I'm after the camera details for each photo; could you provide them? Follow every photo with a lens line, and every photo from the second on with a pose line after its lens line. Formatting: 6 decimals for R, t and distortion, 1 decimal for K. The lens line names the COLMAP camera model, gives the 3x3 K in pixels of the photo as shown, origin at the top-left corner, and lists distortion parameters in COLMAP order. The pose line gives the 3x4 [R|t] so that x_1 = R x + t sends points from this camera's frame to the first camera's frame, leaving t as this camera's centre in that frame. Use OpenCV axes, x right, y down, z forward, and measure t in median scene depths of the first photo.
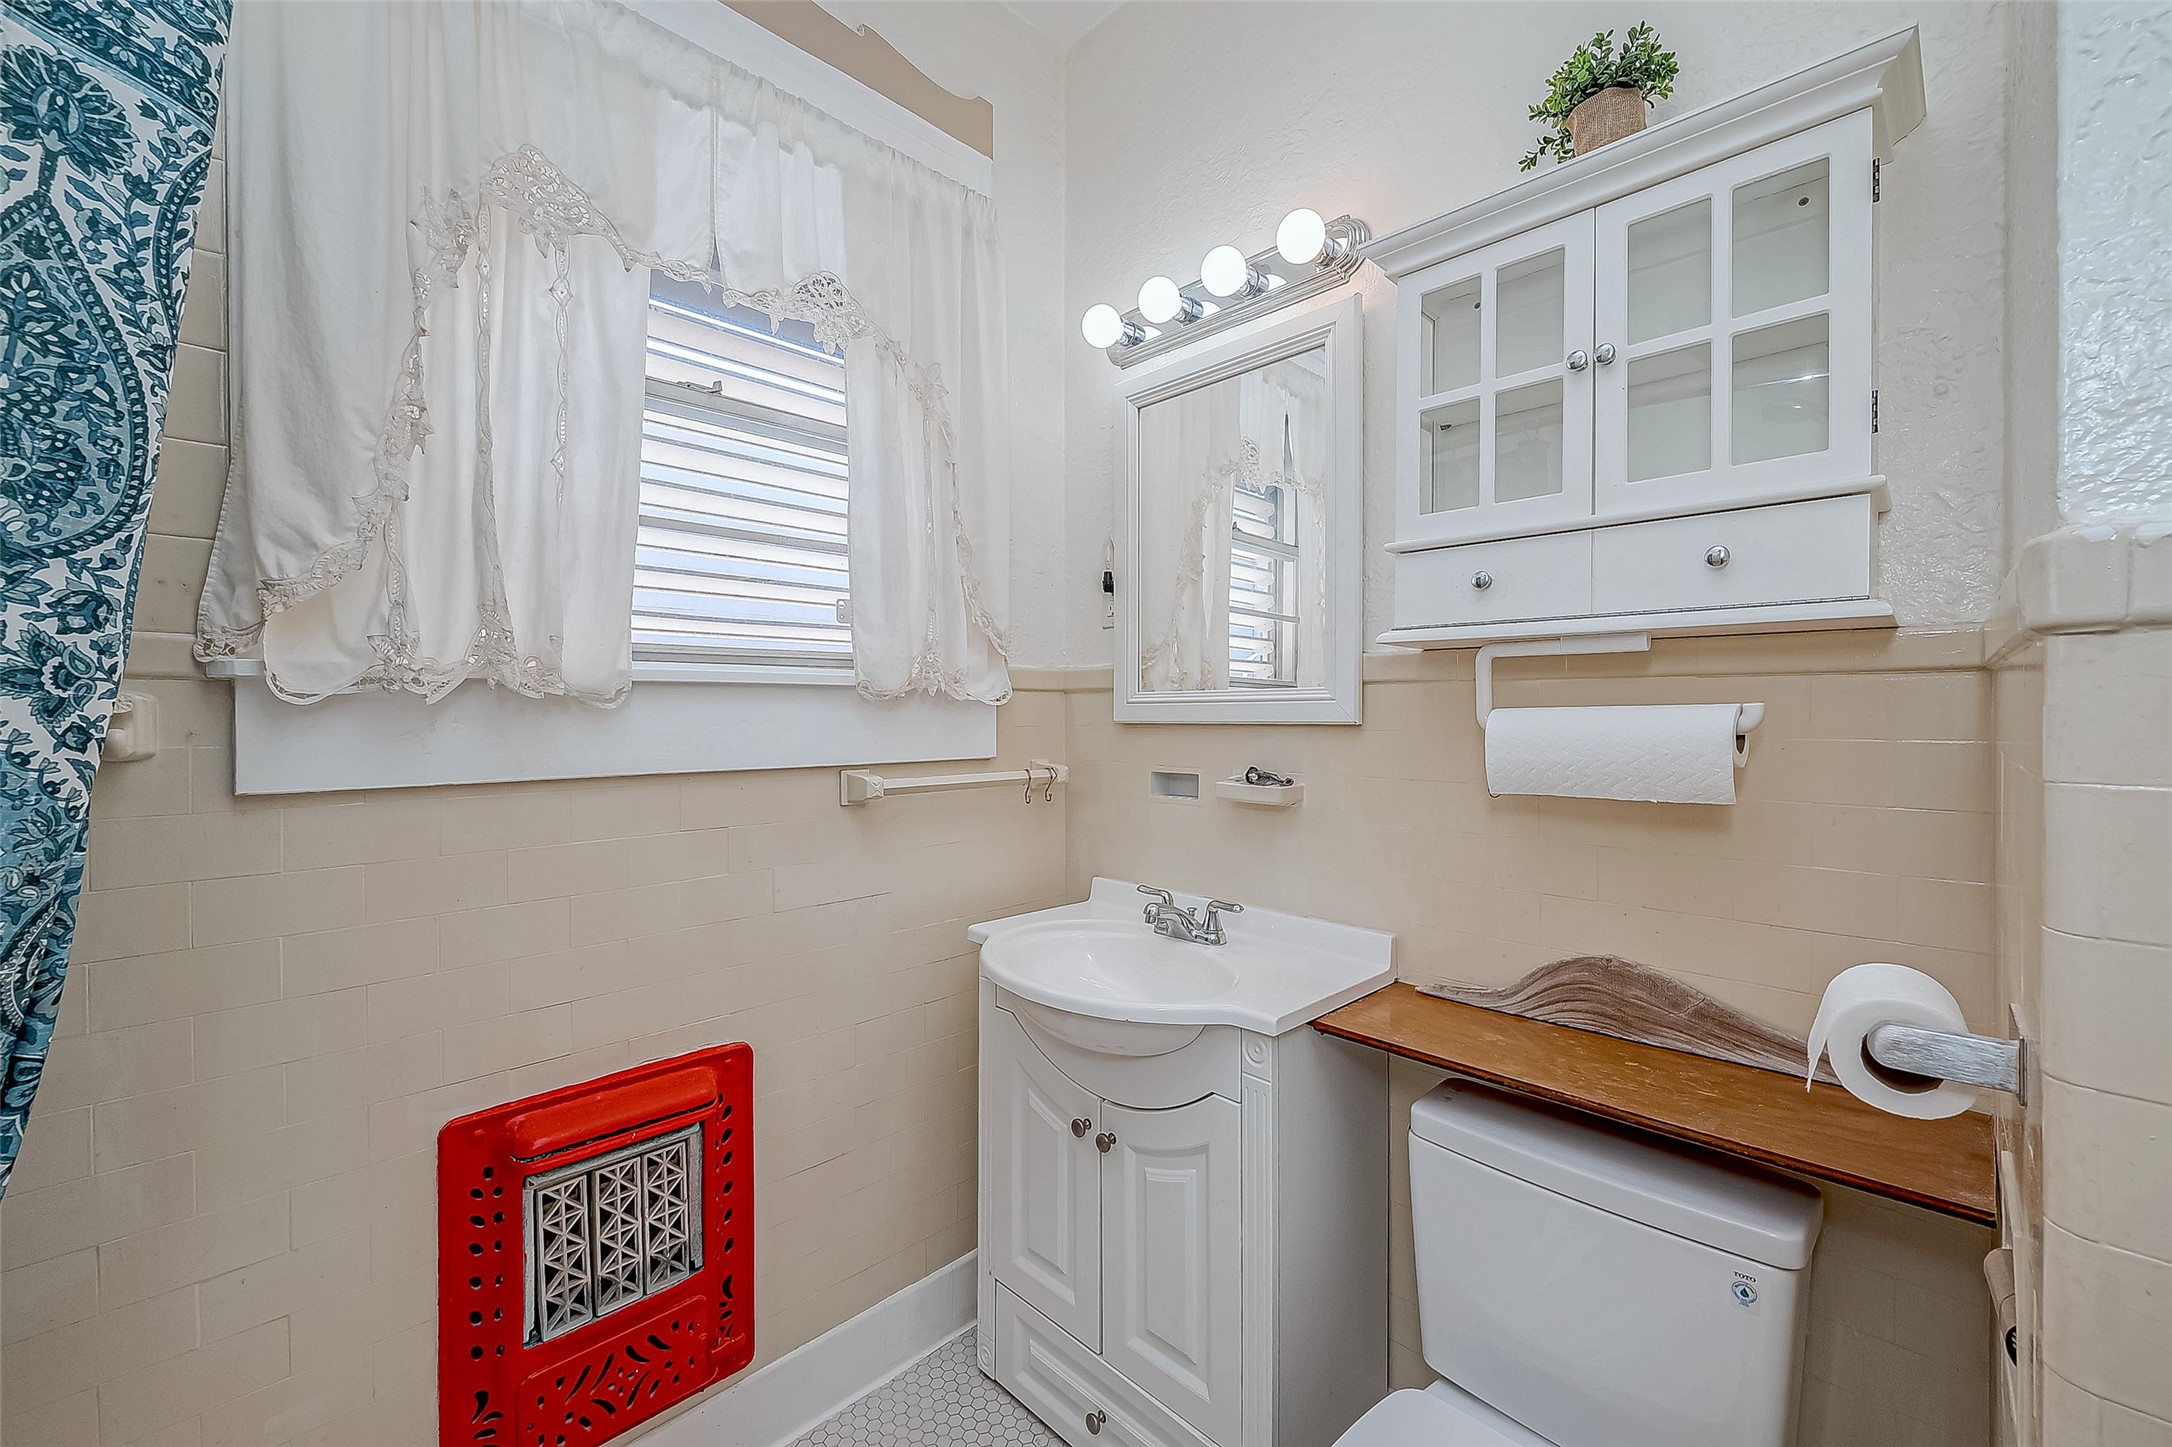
lens RADIAL K [[871.8, 0, 1074.8], [0, 871.8, 718.7], [0, 0, 1]] dist [-0.000115, -0.000064]
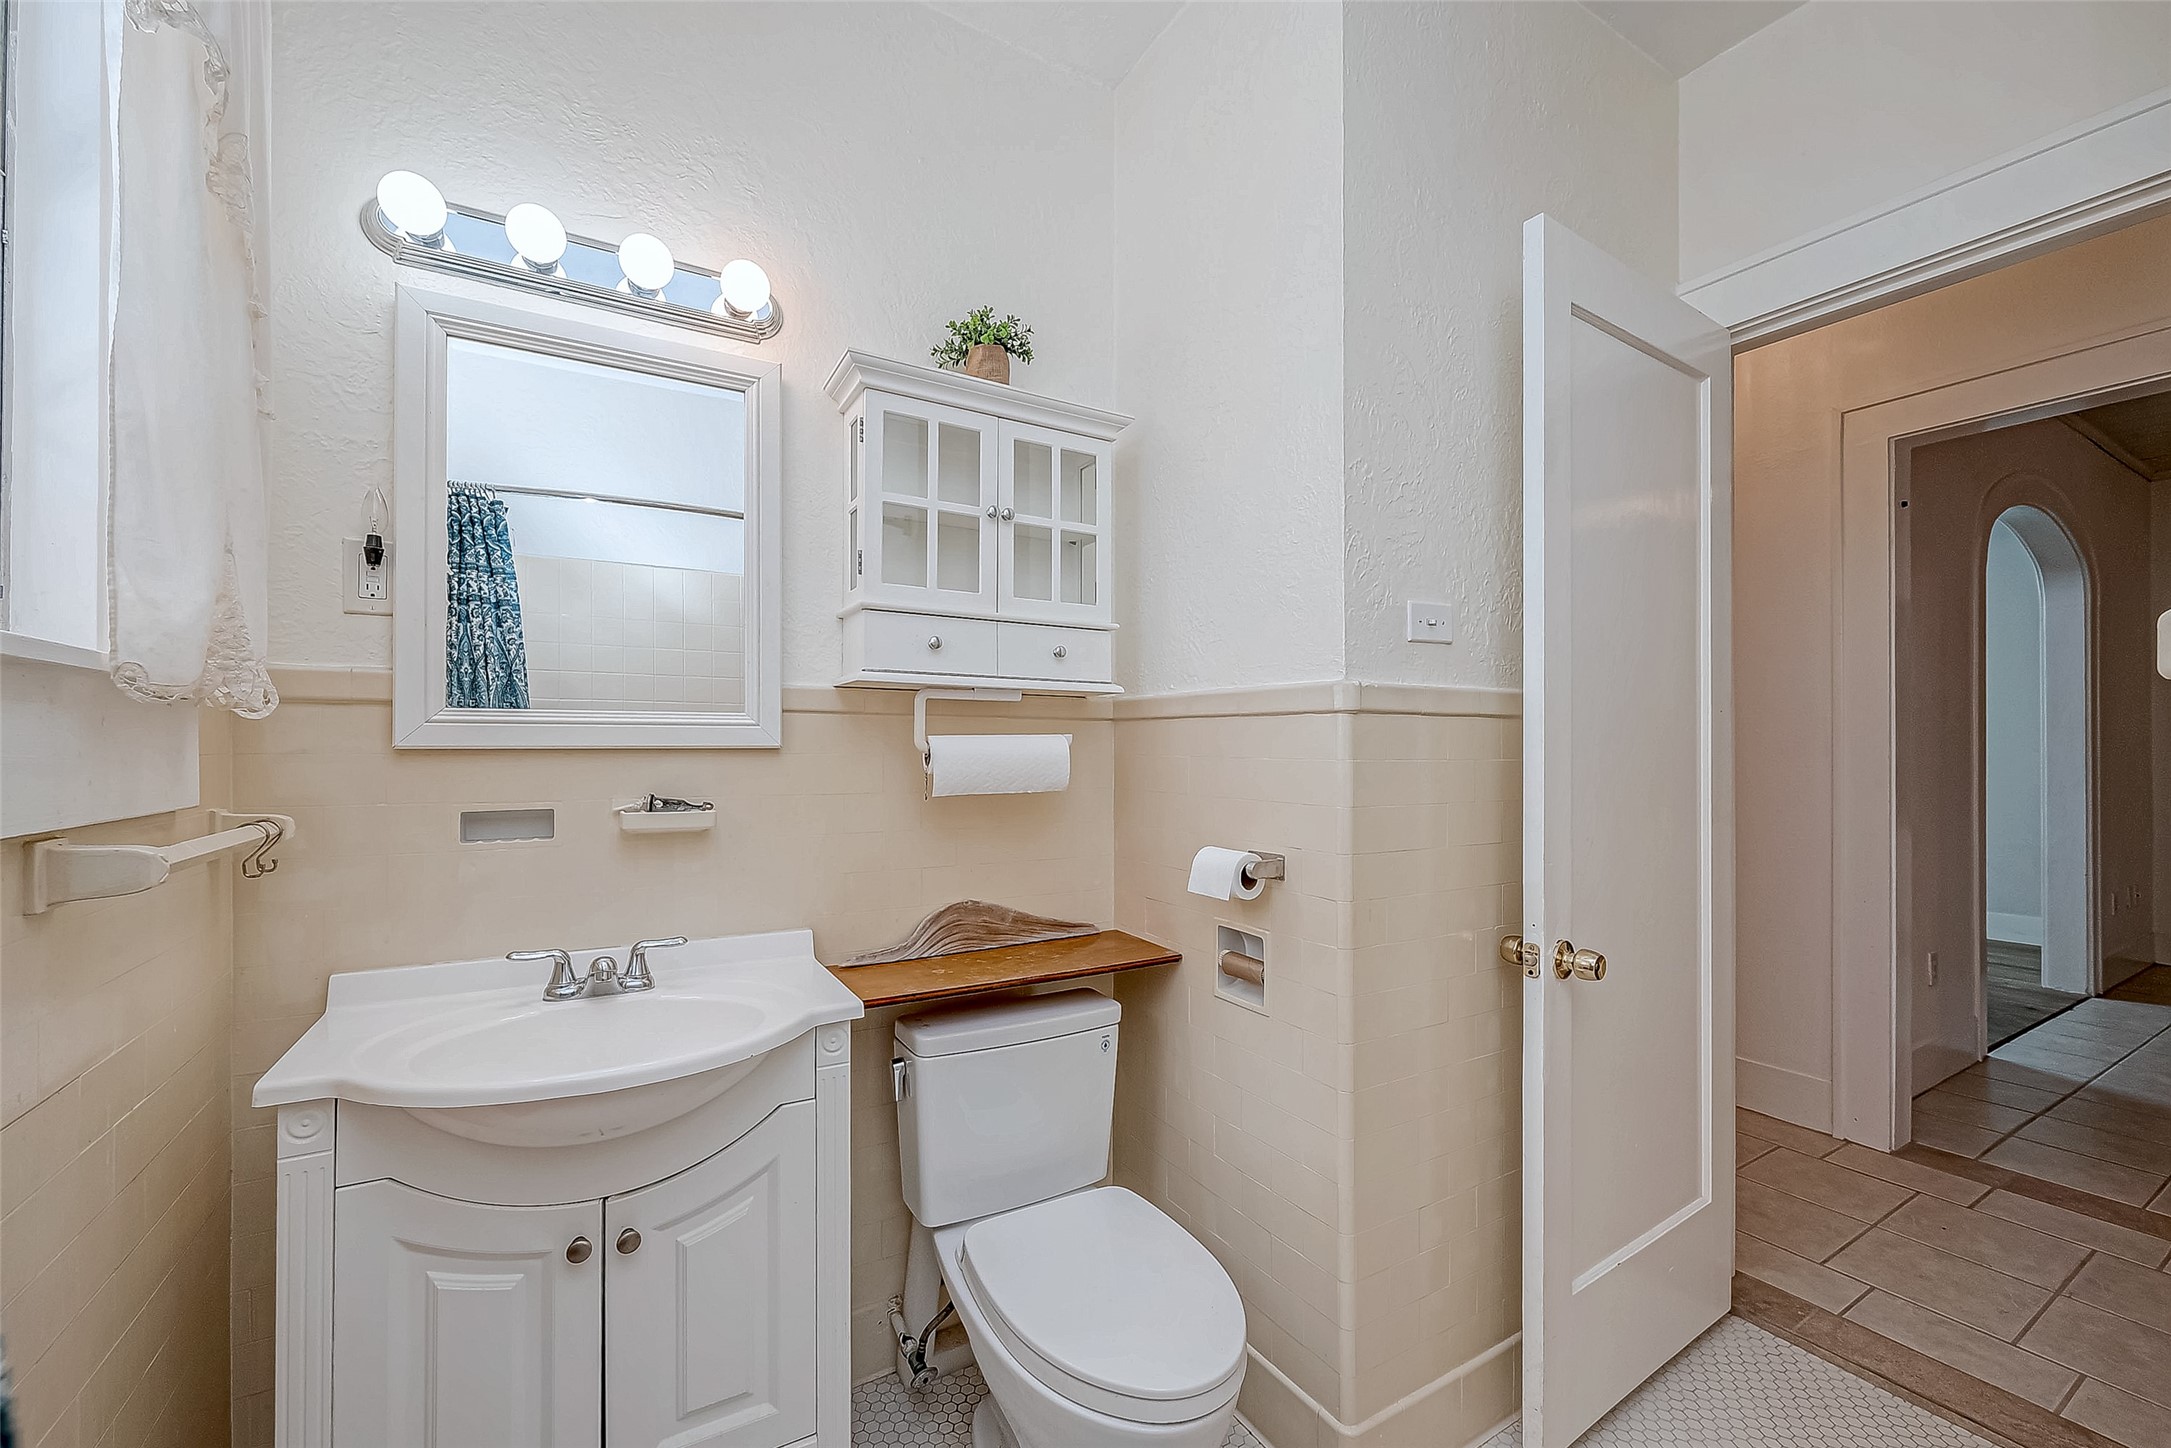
lens RADIAL K [[871.4, 0, 1076.3], [0, 871.4, 745.2], [0, 0, 1]] dist [-0.000115, -0.000064]
pose [[0.243989, 0.006765, 0.969754, -0.787855], [0.003662, 0.999962, -0.007898, 0.014844], [-0.969771, 0.005478, 0.243955, 0.427742]]
